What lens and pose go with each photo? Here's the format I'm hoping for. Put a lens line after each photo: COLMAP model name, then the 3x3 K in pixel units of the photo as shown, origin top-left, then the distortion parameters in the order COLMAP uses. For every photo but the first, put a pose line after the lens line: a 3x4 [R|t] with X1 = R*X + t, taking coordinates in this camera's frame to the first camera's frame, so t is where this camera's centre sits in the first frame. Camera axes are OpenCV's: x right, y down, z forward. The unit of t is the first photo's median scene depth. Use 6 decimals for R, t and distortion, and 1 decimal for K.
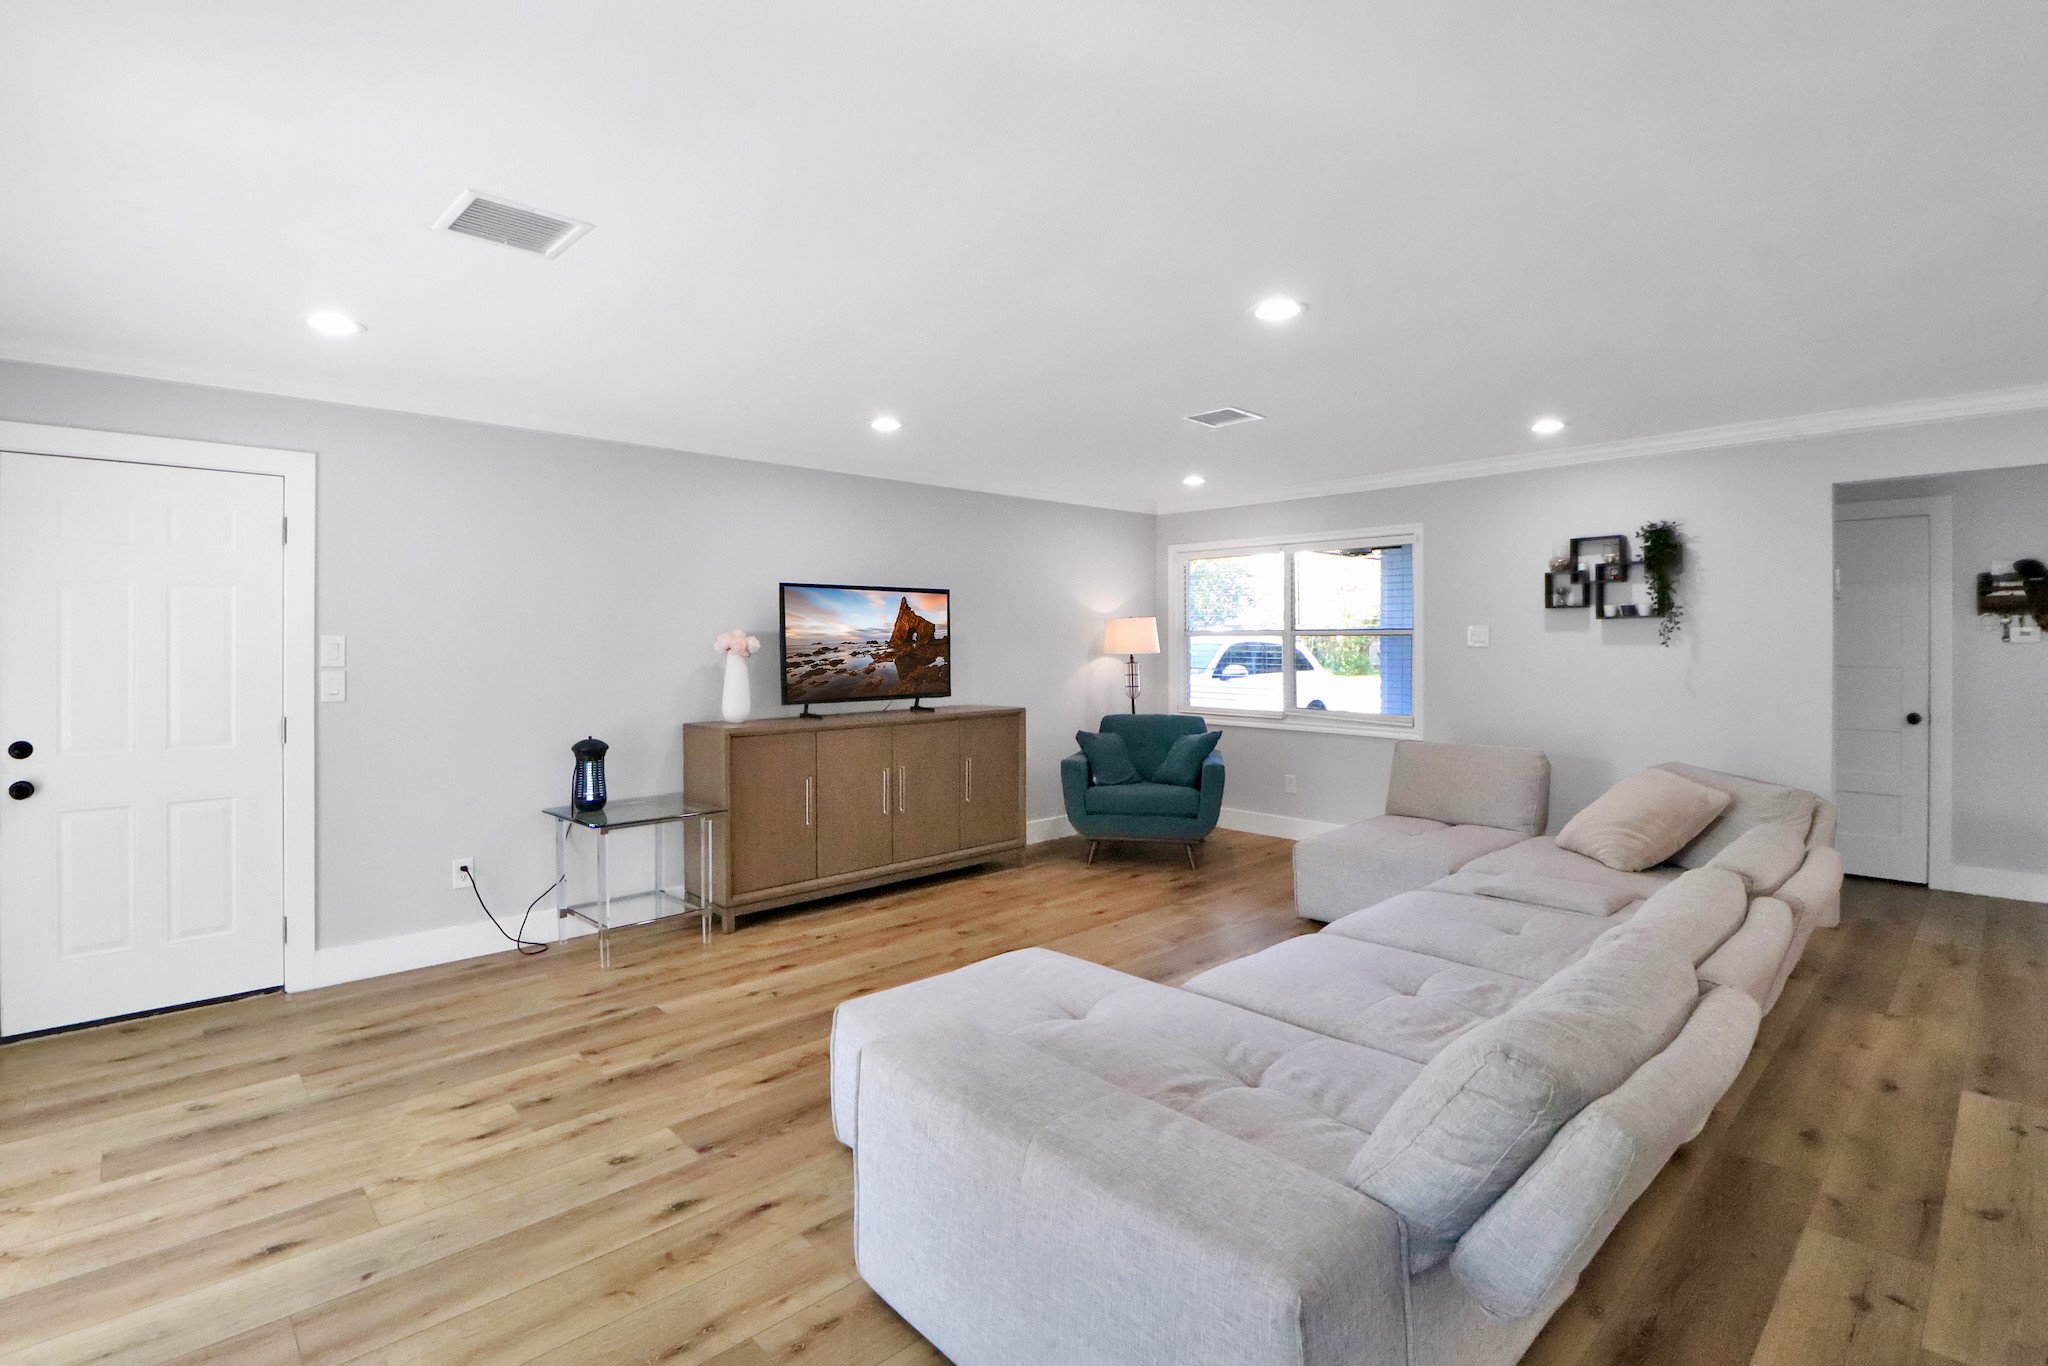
lens RADIAL K [[970.4, 0, 1082.4], [0, 970.4, 673.7], [0, 0, 1]] dist [-0.029219, -0.001340]
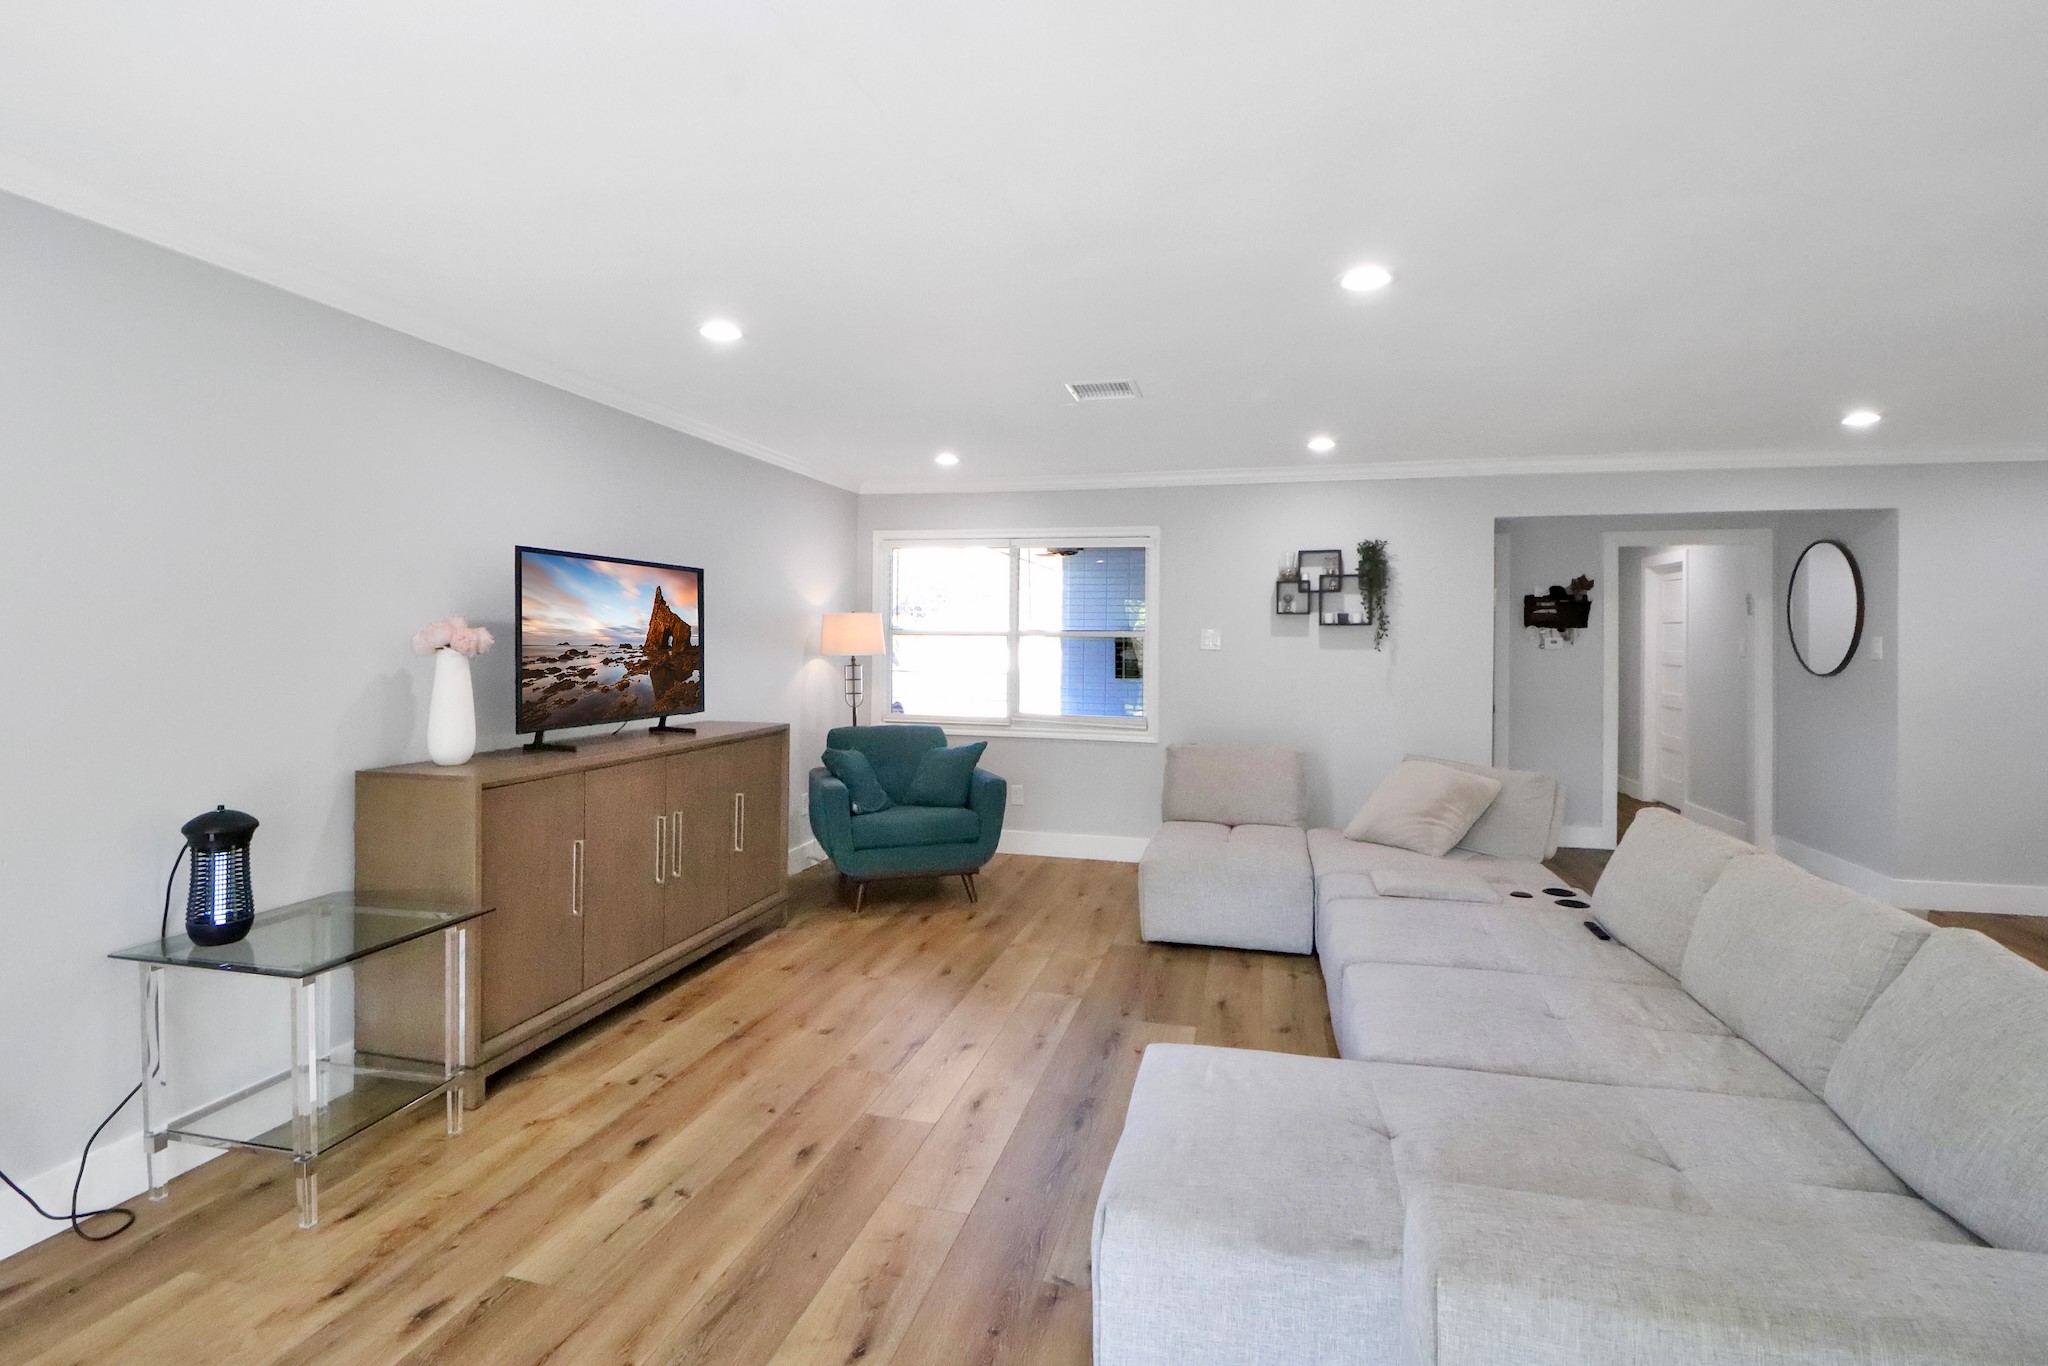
lens RADIAL K [[970.4, 0, 1082.4], [0, 970.4, 673.7], [0, 0, 1]] dist [-0.029219, -0.001340]
pose [[0.852567, -0.005820, 0.522585, -0.278374], [0.005009, 0.999983, 0.002965, -0.007169], [-0.522593, 0.000090, 0.852582, 0.215424]]
